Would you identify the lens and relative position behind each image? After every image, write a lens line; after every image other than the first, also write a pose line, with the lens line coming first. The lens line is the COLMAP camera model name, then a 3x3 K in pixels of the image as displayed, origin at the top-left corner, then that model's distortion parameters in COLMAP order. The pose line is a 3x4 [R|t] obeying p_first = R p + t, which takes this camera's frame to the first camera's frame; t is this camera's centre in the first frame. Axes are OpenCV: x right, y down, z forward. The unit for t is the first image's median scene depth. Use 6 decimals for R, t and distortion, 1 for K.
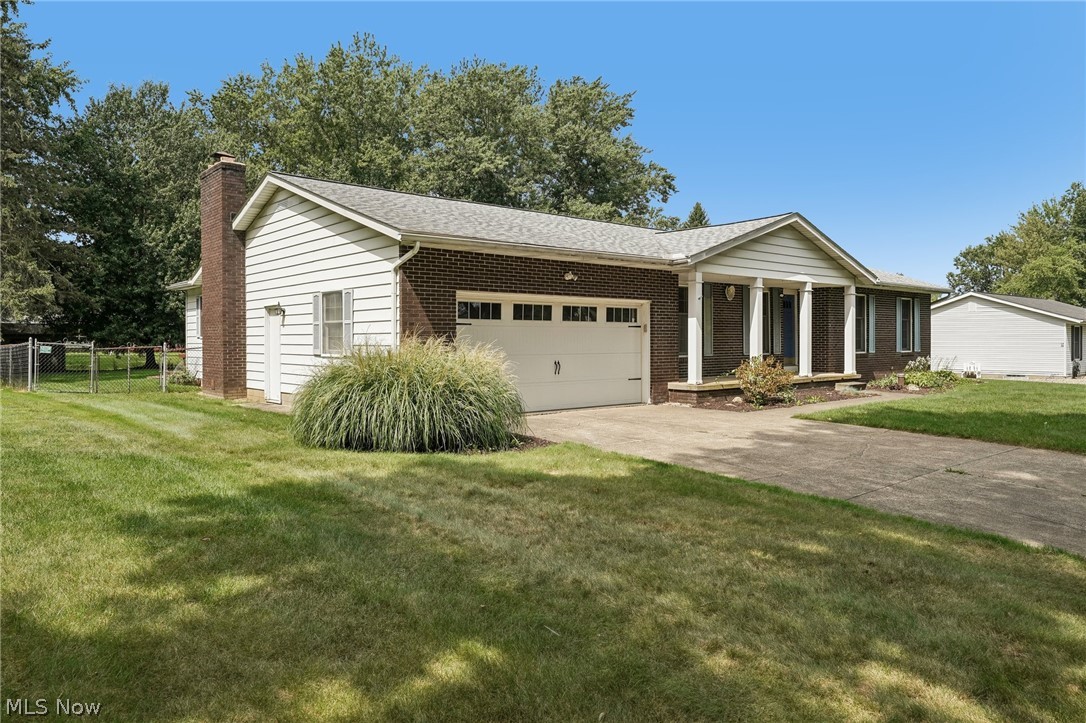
lens RADIAL K [[743.0, 0, 544.0], [0, 743.0, 357.7], [0, 0, 1]] dist [-0.011519, -0.003487]
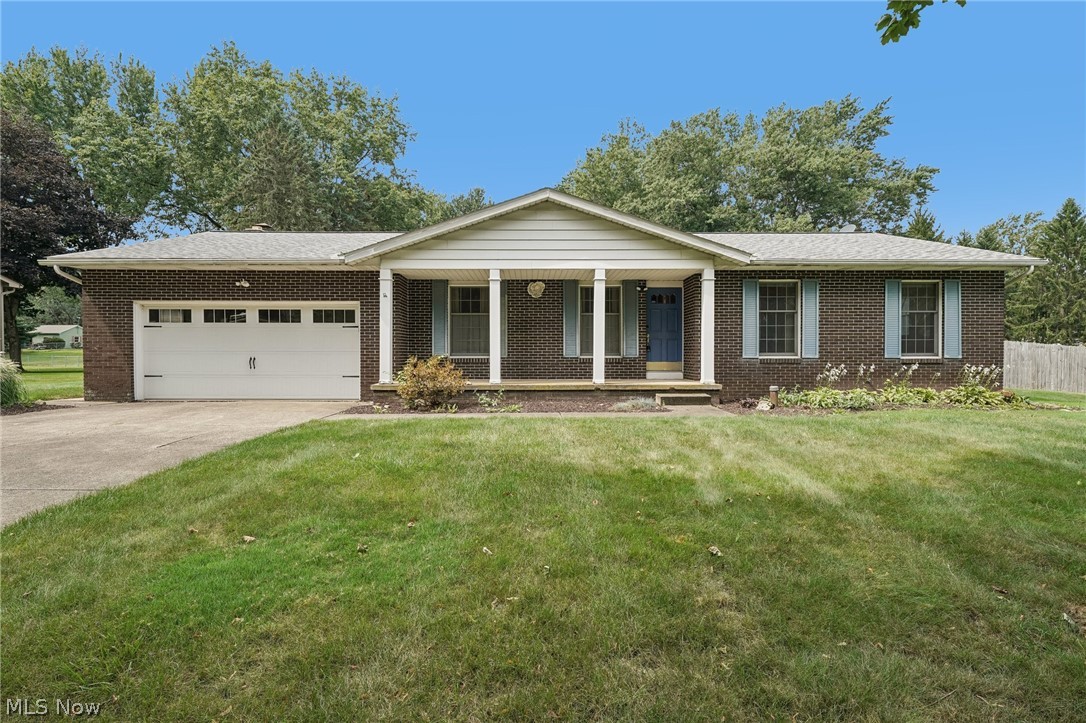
lens RADIAL K [[501.0, 0, 544.2], [0, 501.0, 354.7], [0, 0, 1]] dist [-0.000411, 0.000025]
pose [[0.771296, 0.017982, -0.636223, 0.753230], [-0.017397, 0.999823, 0.007168, -0.011433], [0.636239, 0.005539, 0.771472, 0.599025]]
